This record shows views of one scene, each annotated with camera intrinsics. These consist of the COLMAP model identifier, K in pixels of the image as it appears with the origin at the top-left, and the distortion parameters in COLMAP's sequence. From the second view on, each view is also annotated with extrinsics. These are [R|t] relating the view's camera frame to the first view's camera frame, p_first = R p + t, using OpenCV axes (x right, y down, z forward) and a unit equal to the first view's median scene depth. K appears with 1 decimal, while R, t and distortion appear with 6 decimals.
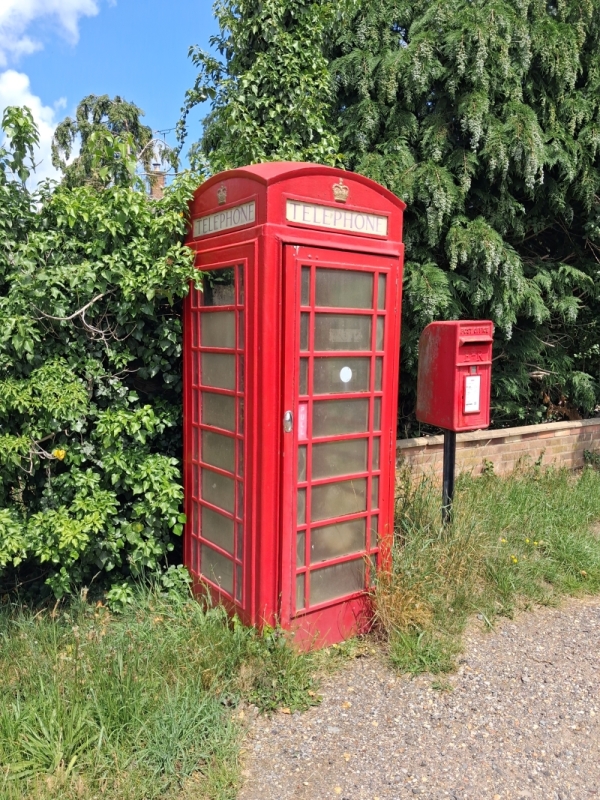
lens RADIAL K [[625.3, 0, 291.6], [0, 625.3, 398.7], [0, 0, 1]] dist [0.028568, -0.015711]
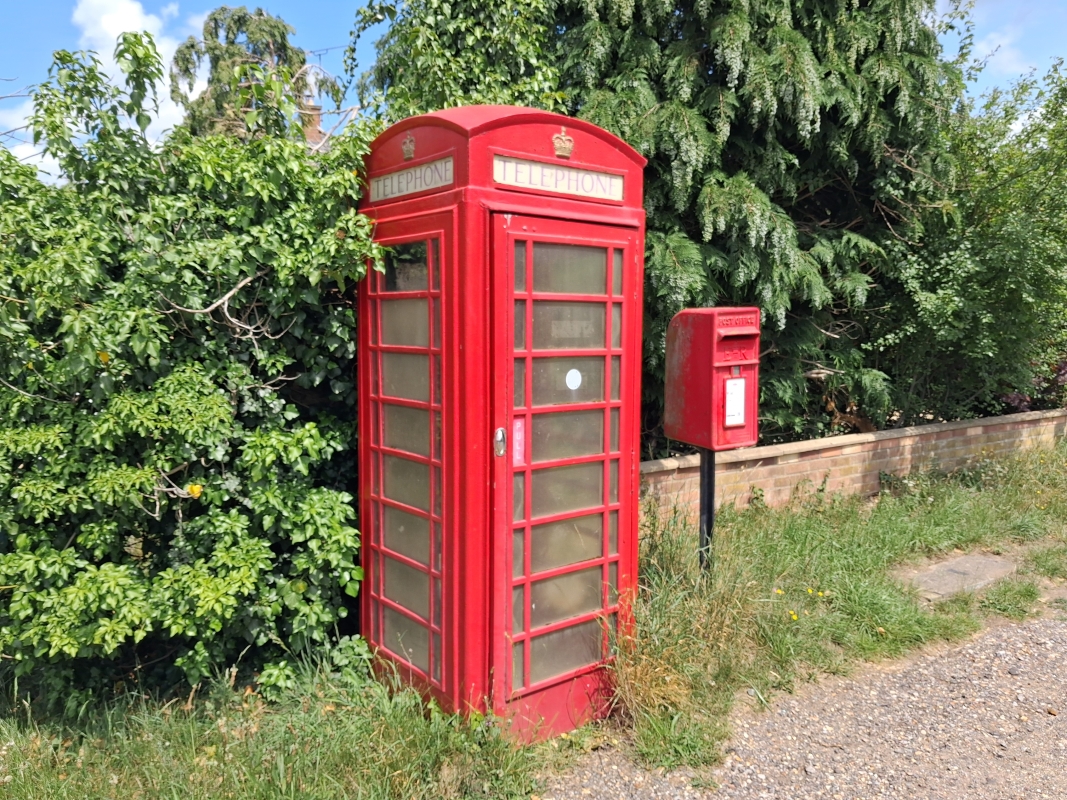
lens RADIAL K [[834.0, 0, 542.4], [0, 834.0, 392.5], [0, 0, 1]] dist [0.028568, -0.015711]
pose [[0.998457, -0.014054, 0.053729, -0.006165], [0.015145, 0.999686, -0.019956, -0.002612], [-0.053432, 0.020739, 0.998356, -0.021913]]
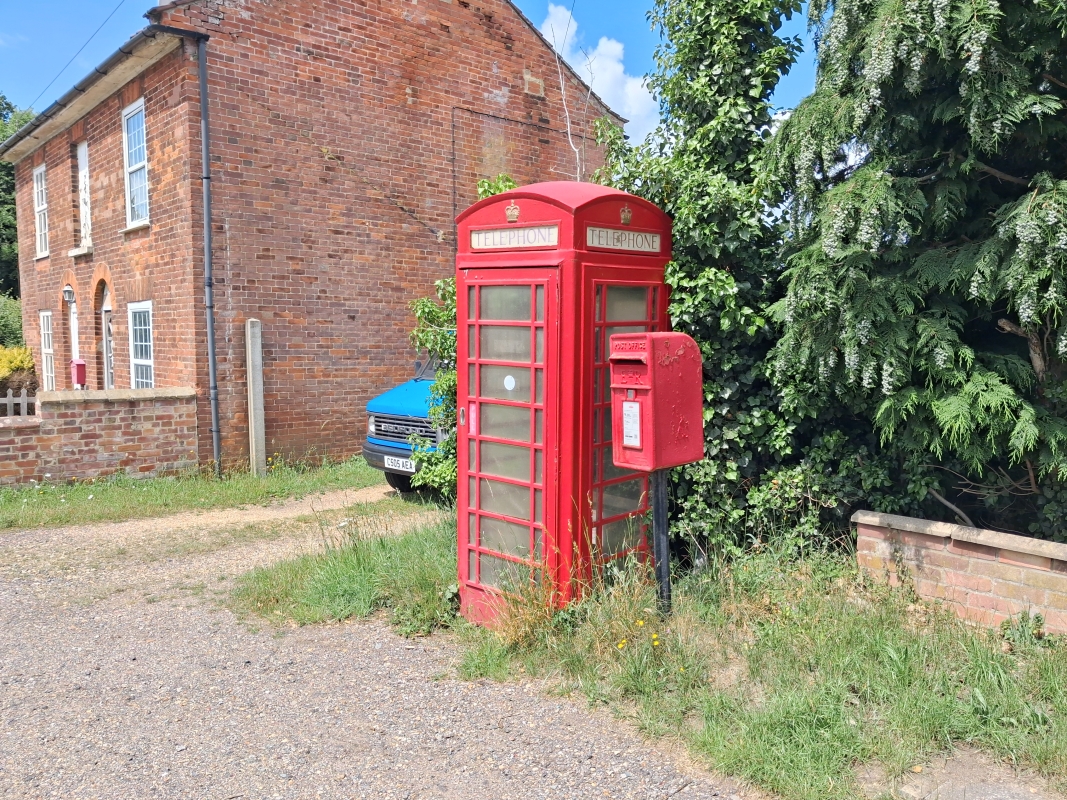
lens RADIAL K [[834.0, 0, 541.8], [0, 834.0, 405.4], [0, 0, 1]] dist [0.028568, -0.015711]
pose [[0.208663, 0.099248, -0.972939, 1.302547], [-0.104940, 0.991366, 0.078622, -0.103687], [0.972341, 0.085694, 0.217276, 0.658807]]
